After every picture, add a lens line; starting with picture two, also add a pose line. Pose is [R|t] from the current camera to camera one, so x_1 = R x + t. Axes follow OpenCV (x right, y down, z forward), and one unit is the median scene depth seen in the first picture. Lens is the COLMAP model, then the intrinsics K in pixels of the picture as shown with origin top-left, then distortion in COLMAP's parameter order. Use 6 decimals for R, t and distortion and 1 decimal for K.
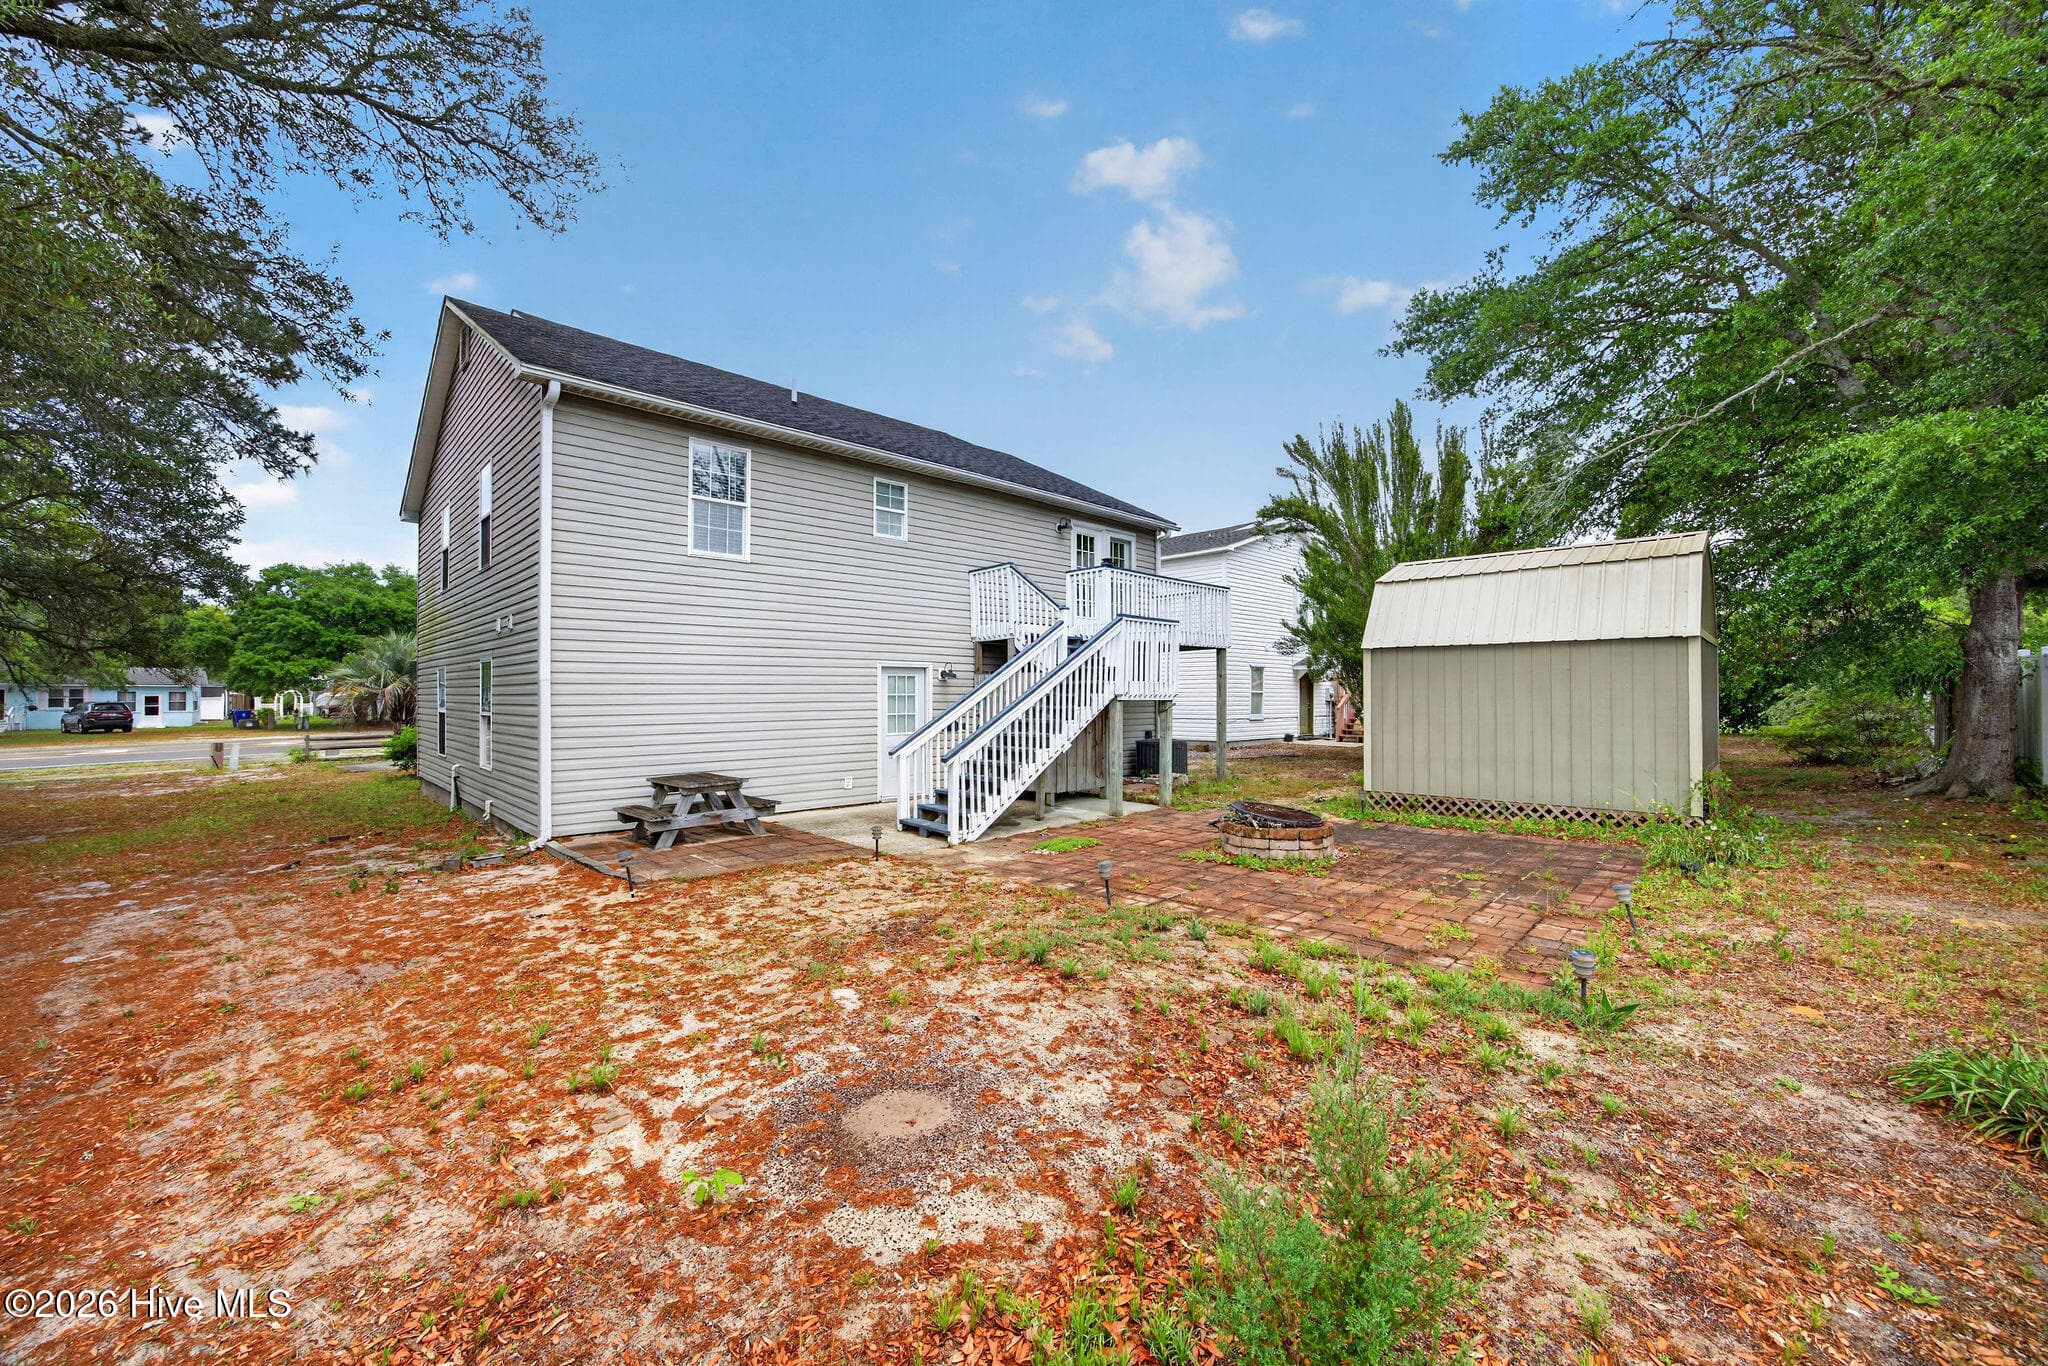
lens RADIAL K [[797.4, 0, 1042.9], [0, 797.4, 690.2], [0, 0, 1]] dist [0.000073, 0.000264]
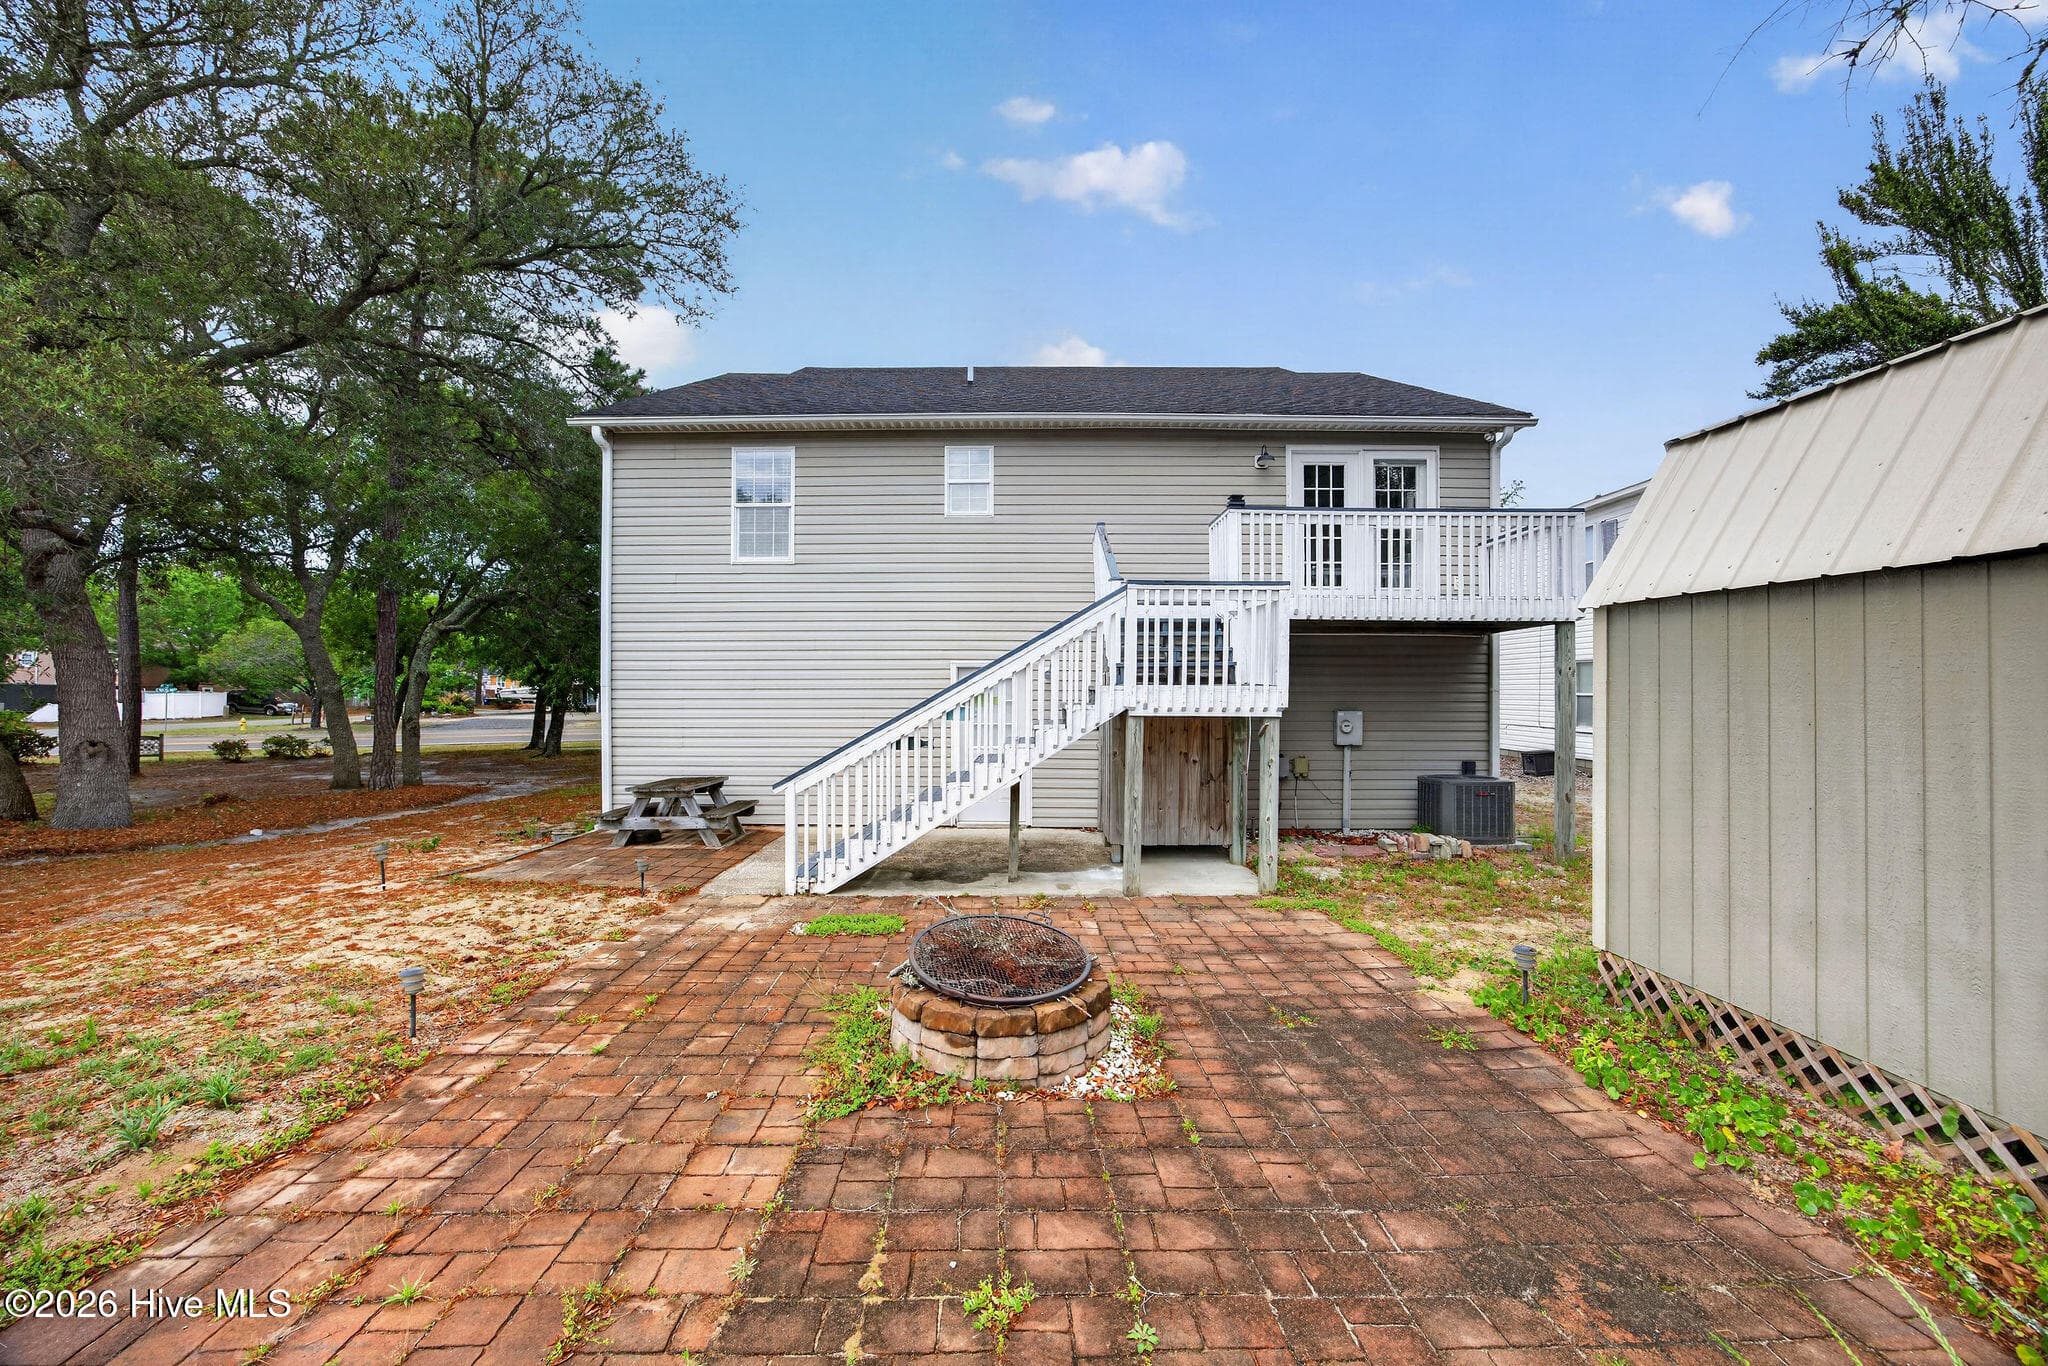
lens RADIAL K [[797.4, 0, 1041.3], [0, 797.4, 684.9], [0, 0, 1]] dist [0.000073, 0.000264]
pose [[0.699374, -0.003797, -0.714746, 0.519471], [-0.005334, 0.999930, -0.010532, -0.004287], [0.714736, 0.011178, 0.699305, 0.527615]]
